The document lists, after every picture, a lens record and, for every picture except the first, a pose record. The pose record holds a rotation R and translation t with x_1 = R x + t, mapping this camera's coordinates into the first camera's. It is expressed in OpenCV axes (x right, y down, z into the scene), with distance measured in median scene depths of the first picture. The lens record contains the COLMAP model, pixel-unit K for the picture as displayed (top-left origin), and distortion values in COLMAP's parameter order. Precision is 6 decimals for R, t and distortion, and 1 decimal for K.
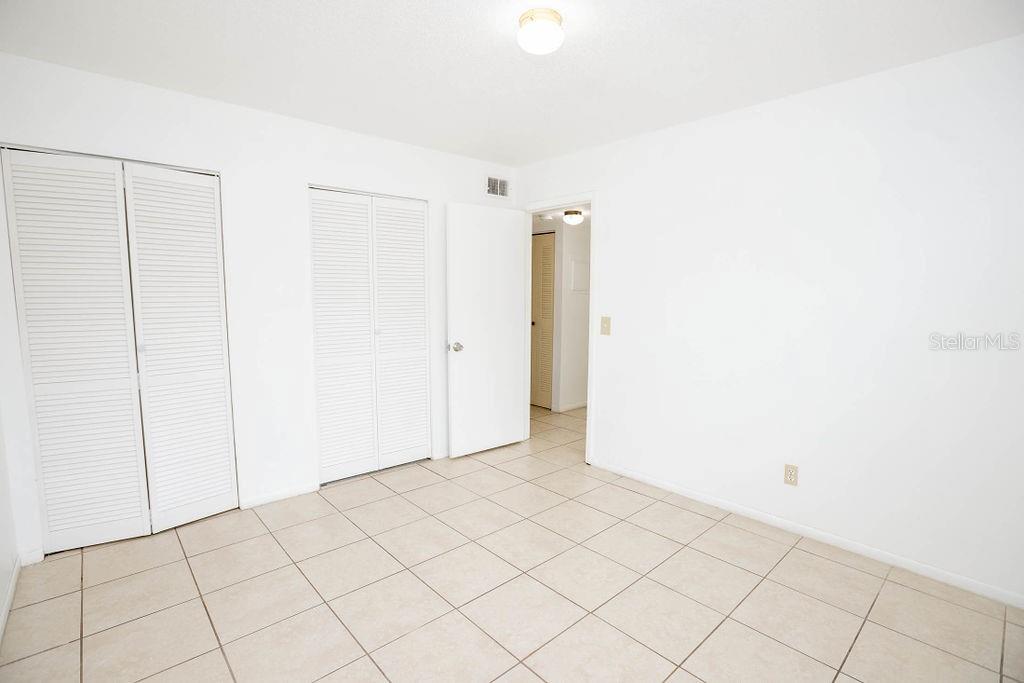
lens RADIAL K [[479.5, 0, 513.8], [0, 479.5, 339.2], [0, 0, 1]] dist [-0.037058, 0.001684]
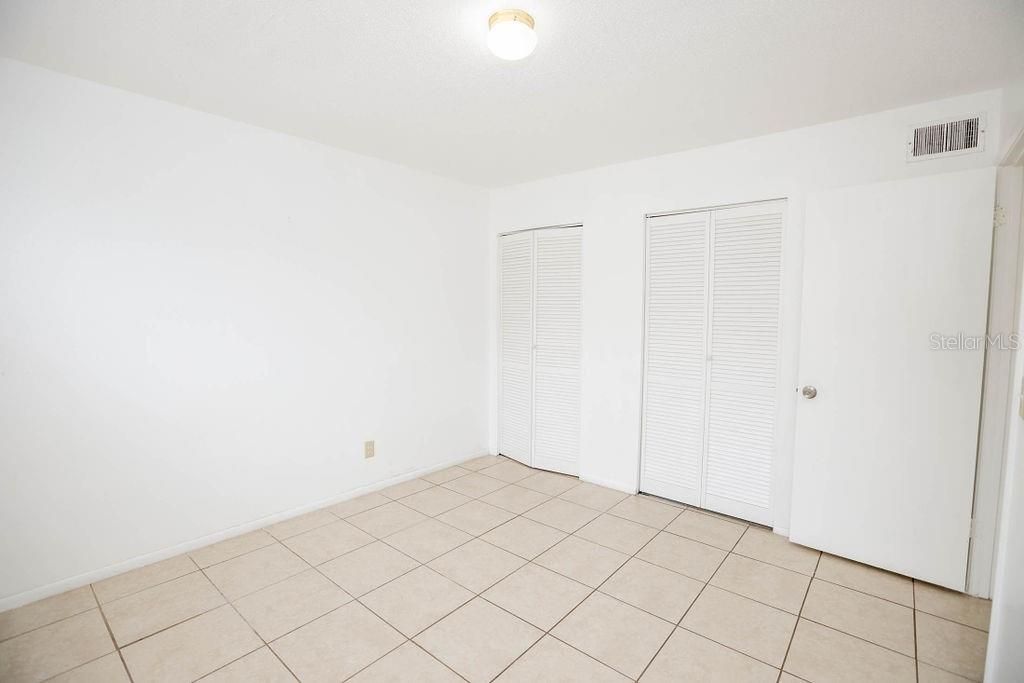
lens RADIAL K [[467.6, 0, 513.8], [0, 467.6, 342.8], [0, 0, 1]] dist [-0.031462, 0.000678]
pose [[0.138471, 0.069275, -0.987941, 0.539181], [-0.104712, 0.992983, 0.054952, -0.053317], [0.984815, 0.095840, 0.144753, 0.502121]]
